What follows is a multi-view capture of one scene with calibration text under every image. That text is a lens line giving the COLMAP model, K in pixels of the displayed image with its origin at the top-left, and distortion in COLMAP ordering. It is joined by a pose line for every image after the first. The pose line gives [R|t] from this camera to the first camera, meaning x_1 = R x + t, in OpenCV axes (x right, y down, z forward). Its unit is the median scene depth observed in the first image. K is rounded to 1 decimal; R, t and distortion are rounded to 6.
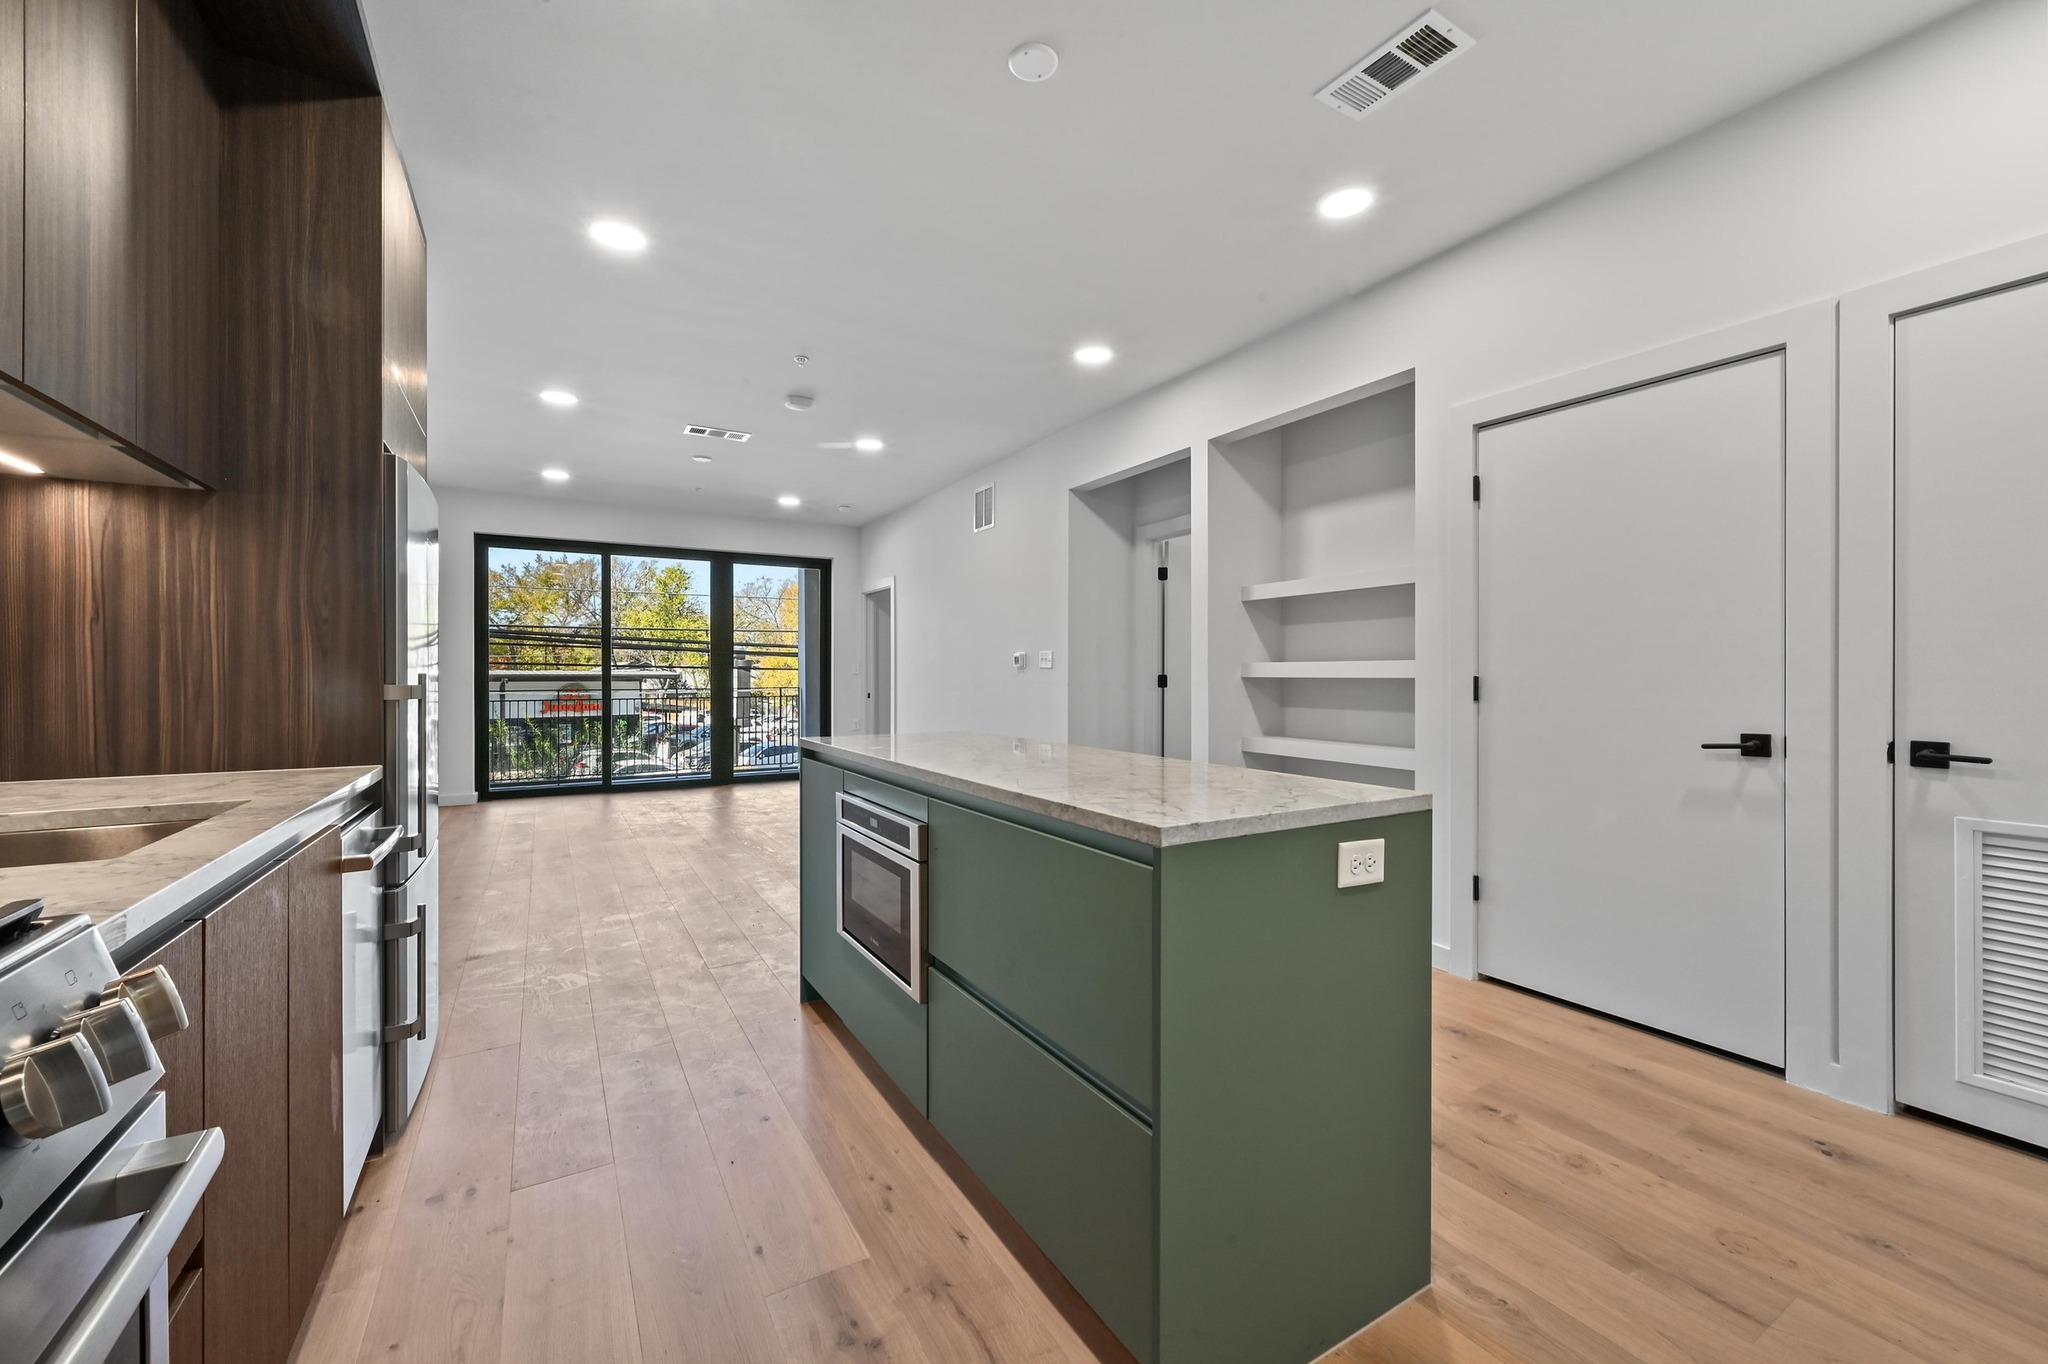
lens RADIAL K [[815.6, 0, 1027.4], [0, 815.6, 684.4], [0, 0, 1]] dist [-0.000614, 0.000159]
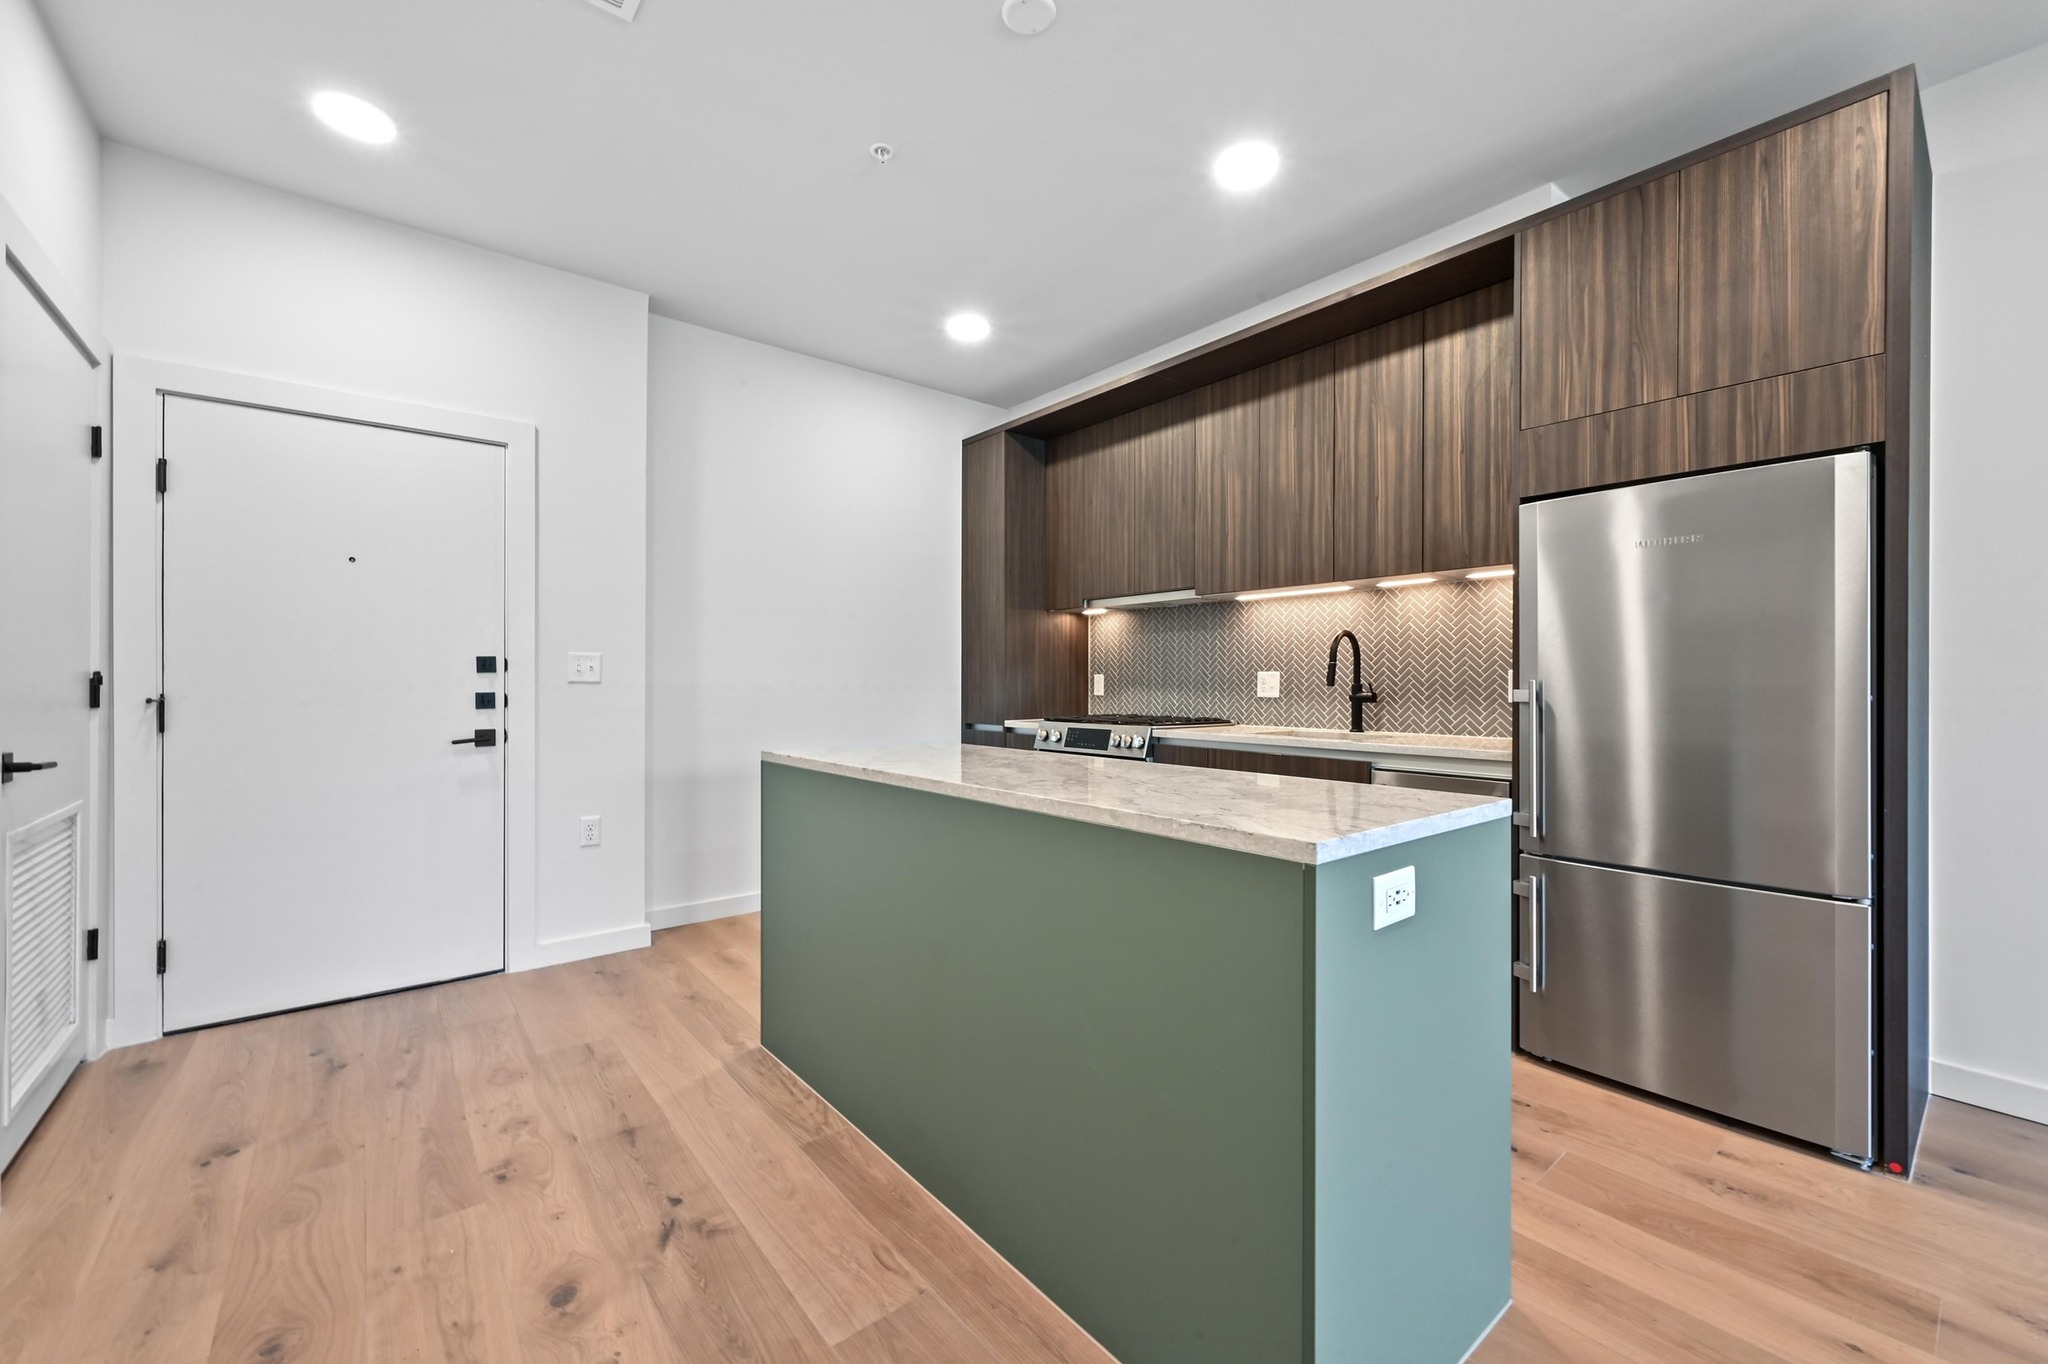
lens RADIAL K [[815.6, 0, 1027.4], [0, 815.6, 684.4], [0, 0, 1]] dist [-0.000614, 0.000159]
pose [[-0.988042, -0.002453, -0.154168, 0.041947], [-0.004403, 0.999915, 0.012311, -0.005071], [0.154125, 0.012842, -0.987968, 0.542078]]
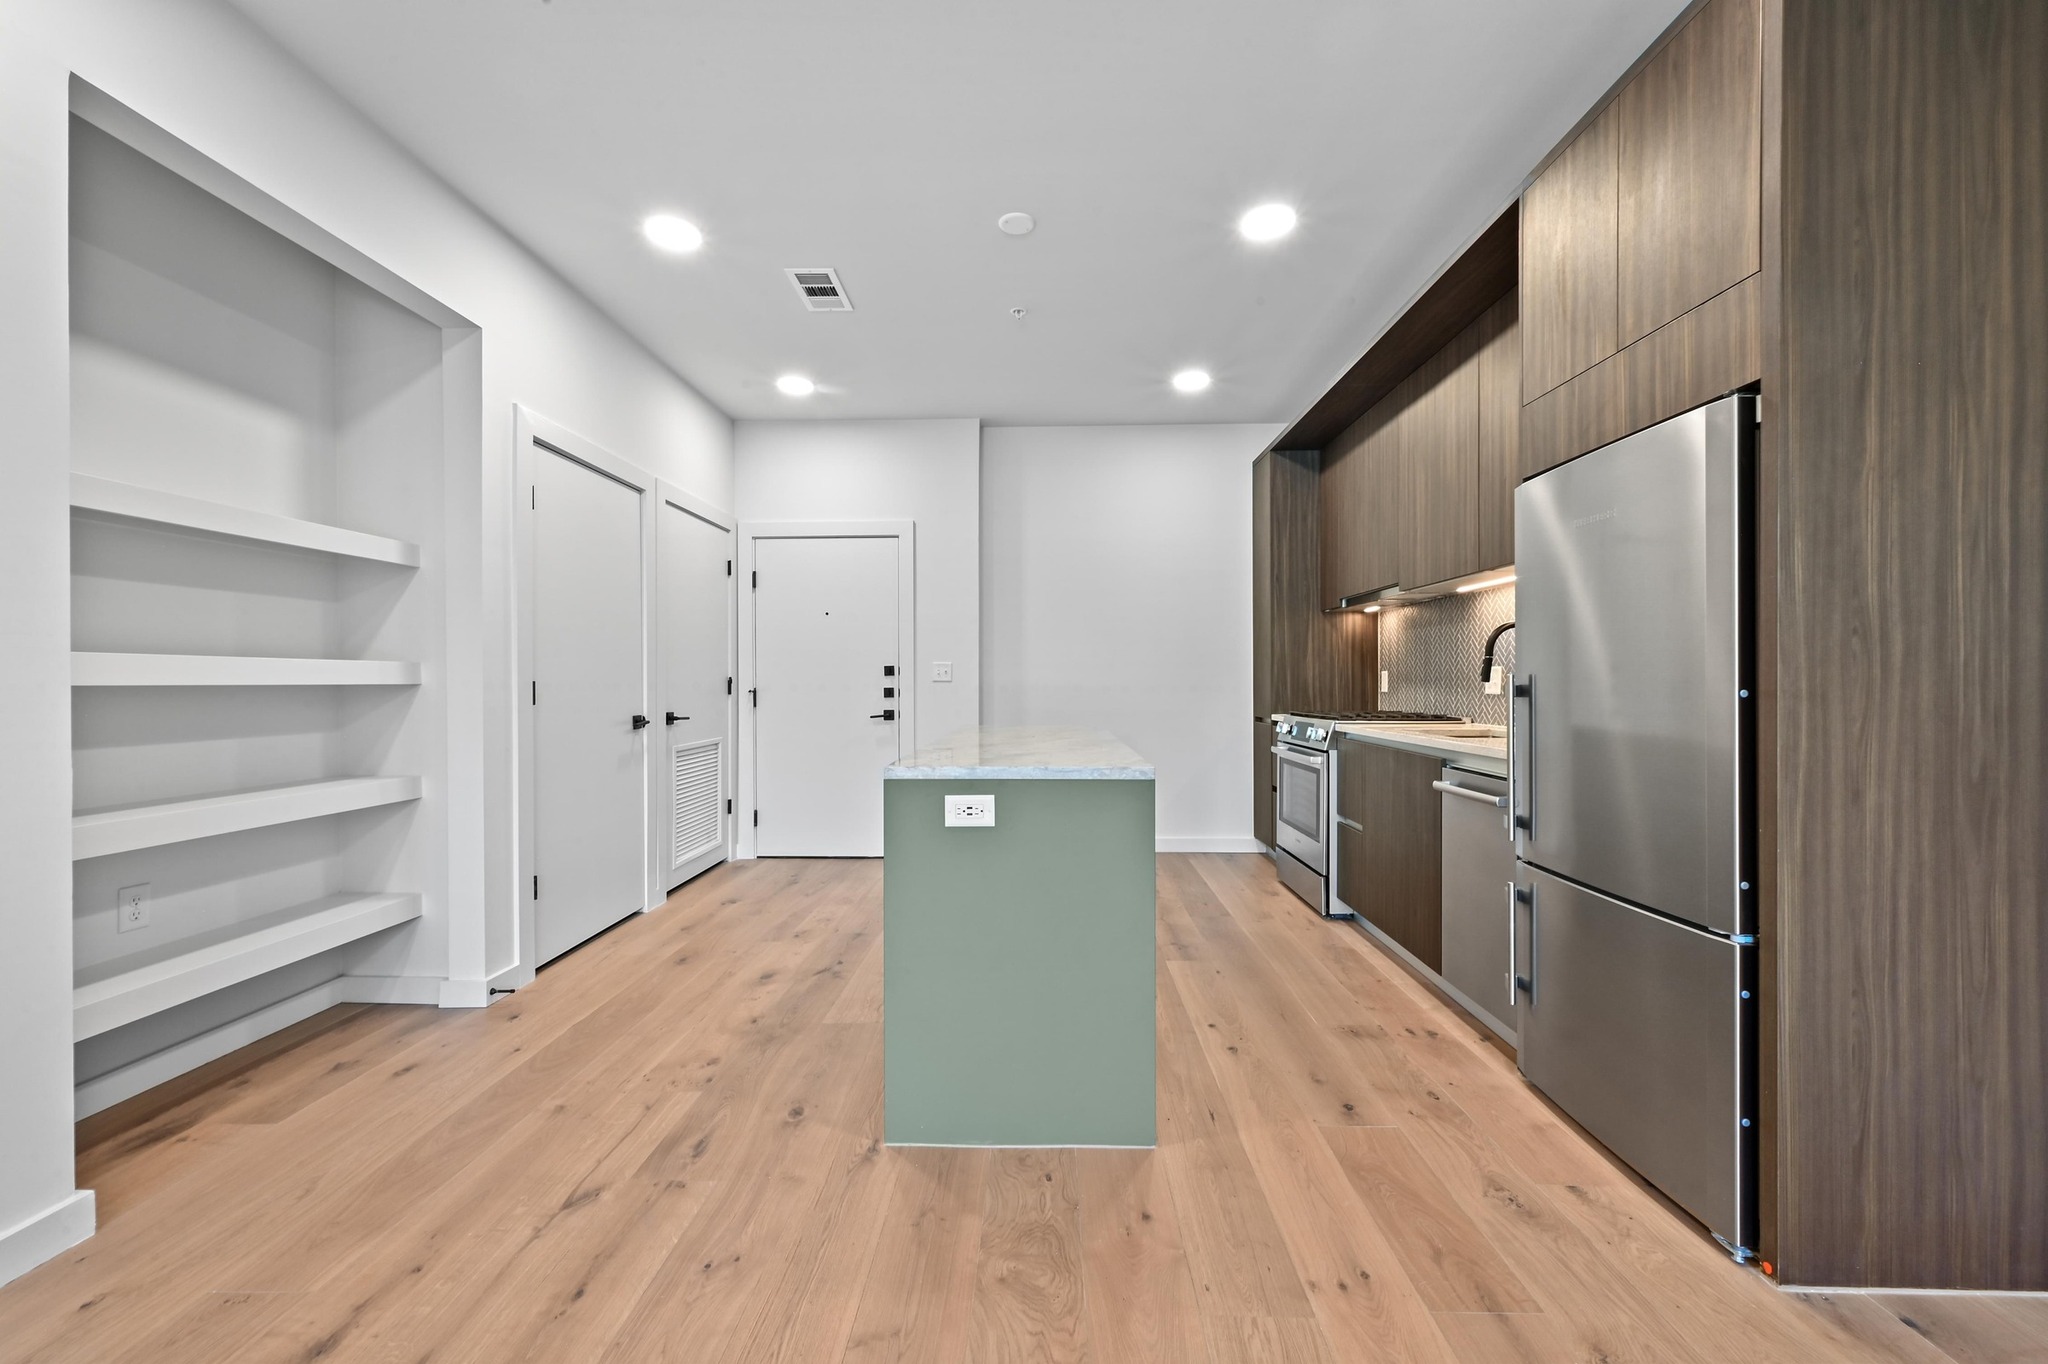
lens RADIAL K [[809.6, 0, 1024.7], [0, 809.6, 685.0], [0, 0, 1]] dist [-0.000434, -0.000031]
pose [[-0.845935, -0.000243, 0.533286, -0.203834], [0.008654, 0.999862, 0.014183, -0.005601], [-0.533216, 0.016613, -0.845816, 0.604535]]
